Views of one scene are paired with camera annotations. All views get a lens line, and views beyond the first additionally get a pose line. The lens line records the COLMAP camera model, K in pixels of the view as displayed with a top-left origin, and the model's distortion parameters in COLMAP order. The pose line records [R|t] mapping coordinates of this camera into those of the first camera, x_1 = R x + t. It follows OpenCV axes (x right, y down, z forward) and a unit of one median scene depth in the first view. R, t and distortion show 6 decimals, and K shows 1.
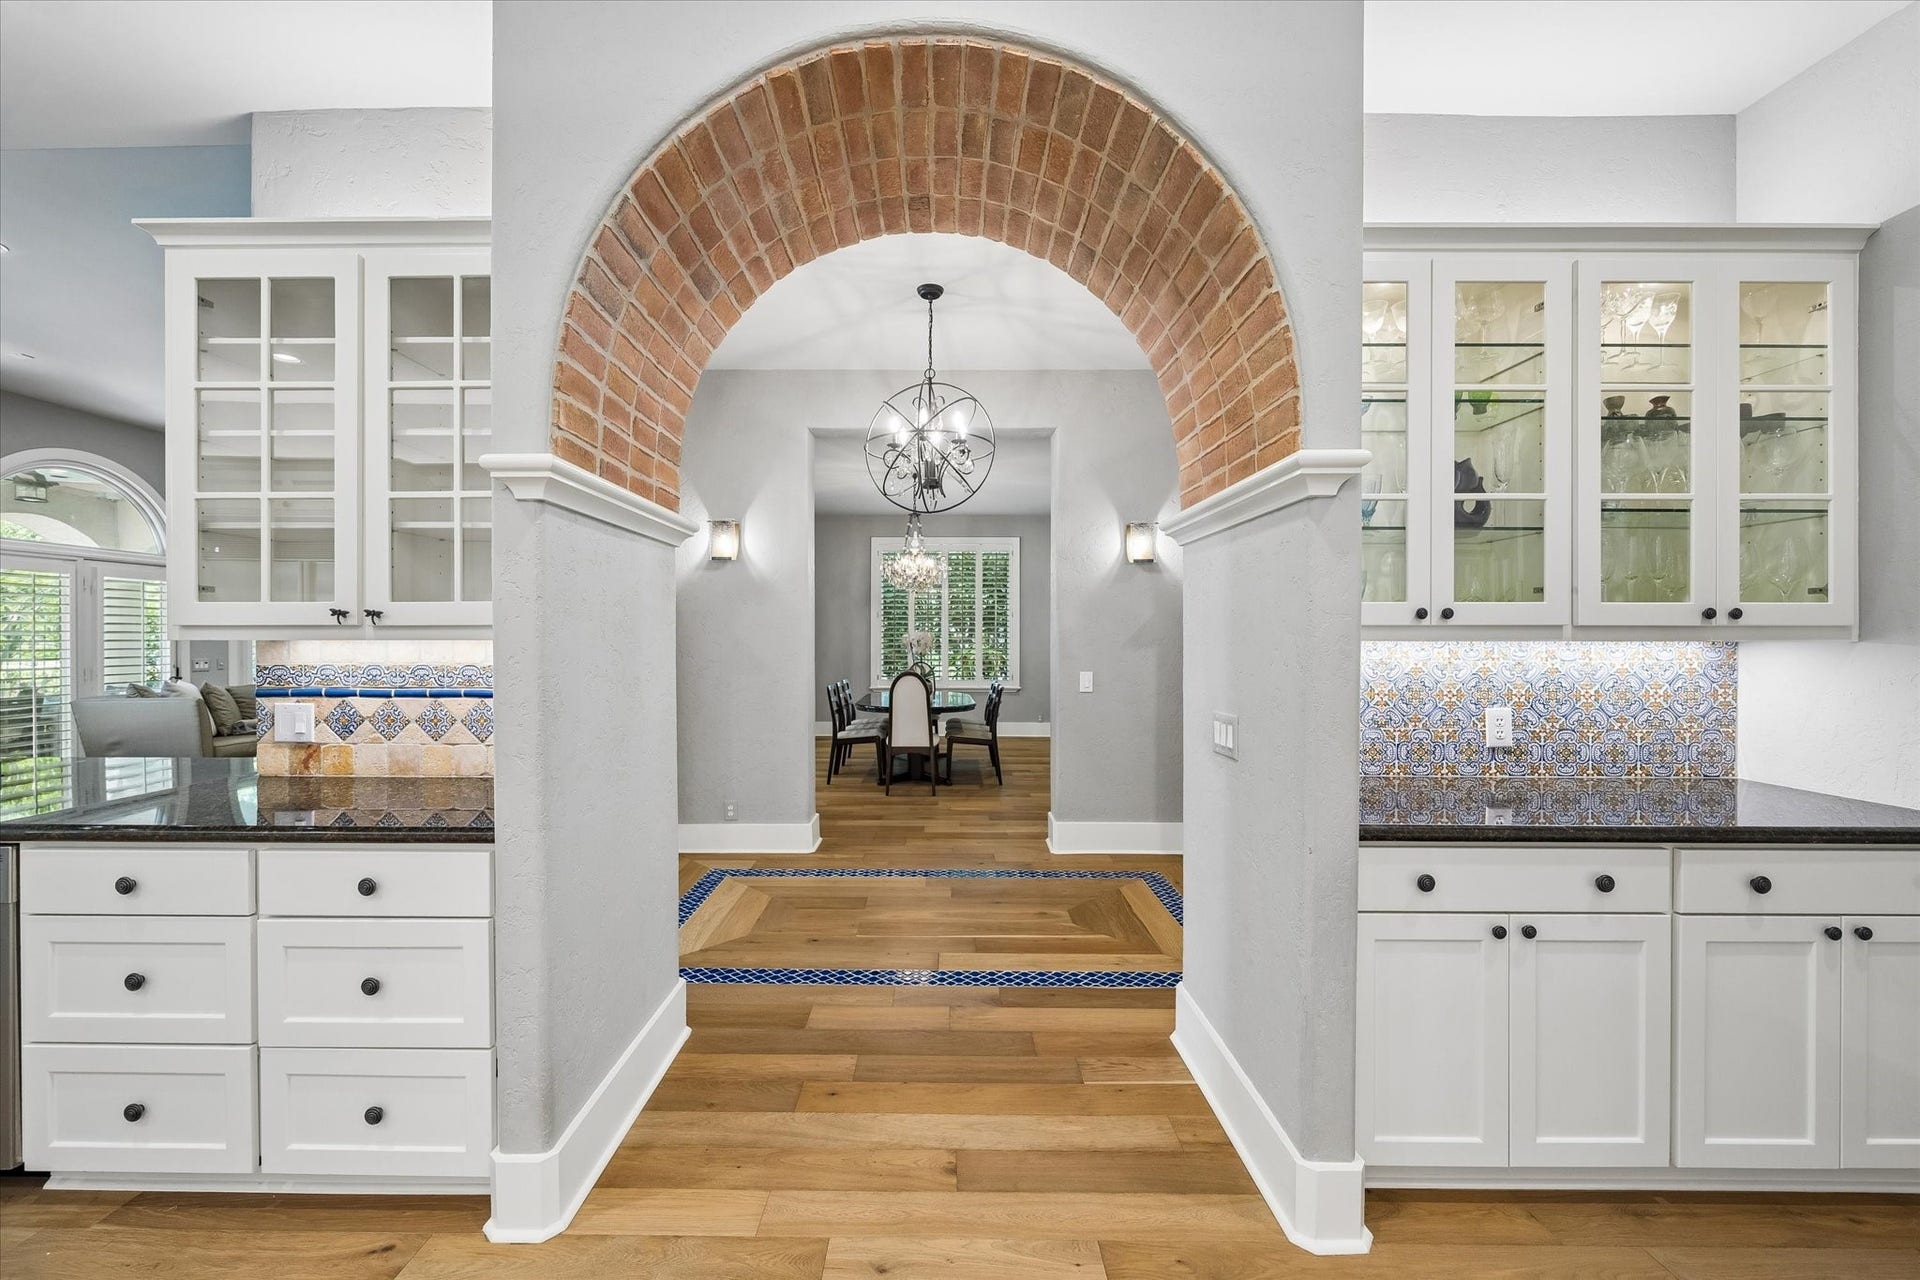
lens RADIAL K [[782.3, 0, 951.8], [0, 782.3, 656.4], [0, 0, 1]] dist [-0.013286, -0.001711]
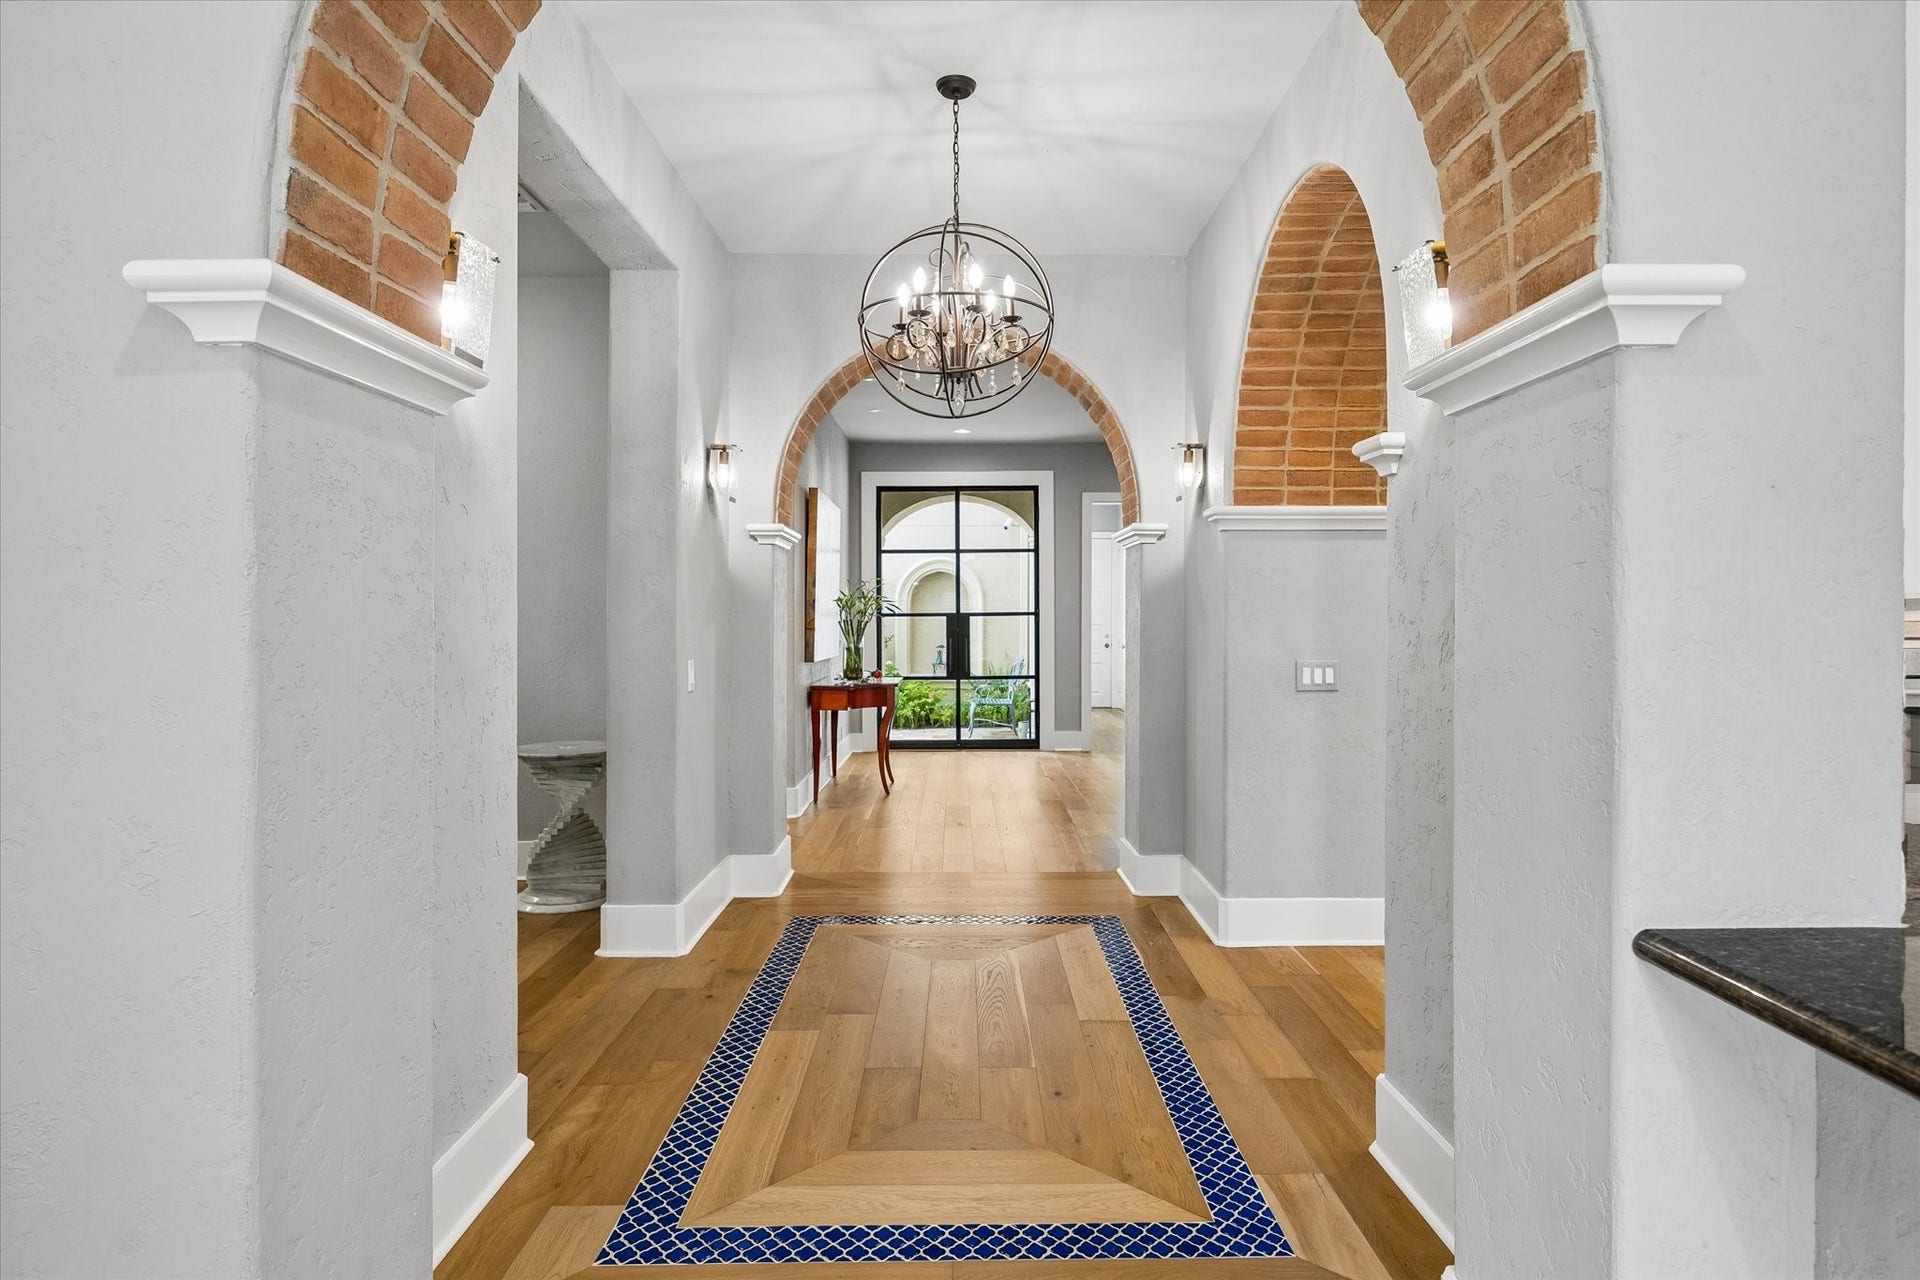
lens RADIAL K [[1126.4, 0, 1018.6], [0, 1126.4, 612.1], [0, 0, 1]] dist [-0.002541, -0.002858]
pose [[-0.069214, -0.001719, 0.997600, -1.729402], [0.017274, 0.999847, 0.002921, -0.029467], [-0.997452, 0.017435, -0.069173, 1.778151]]
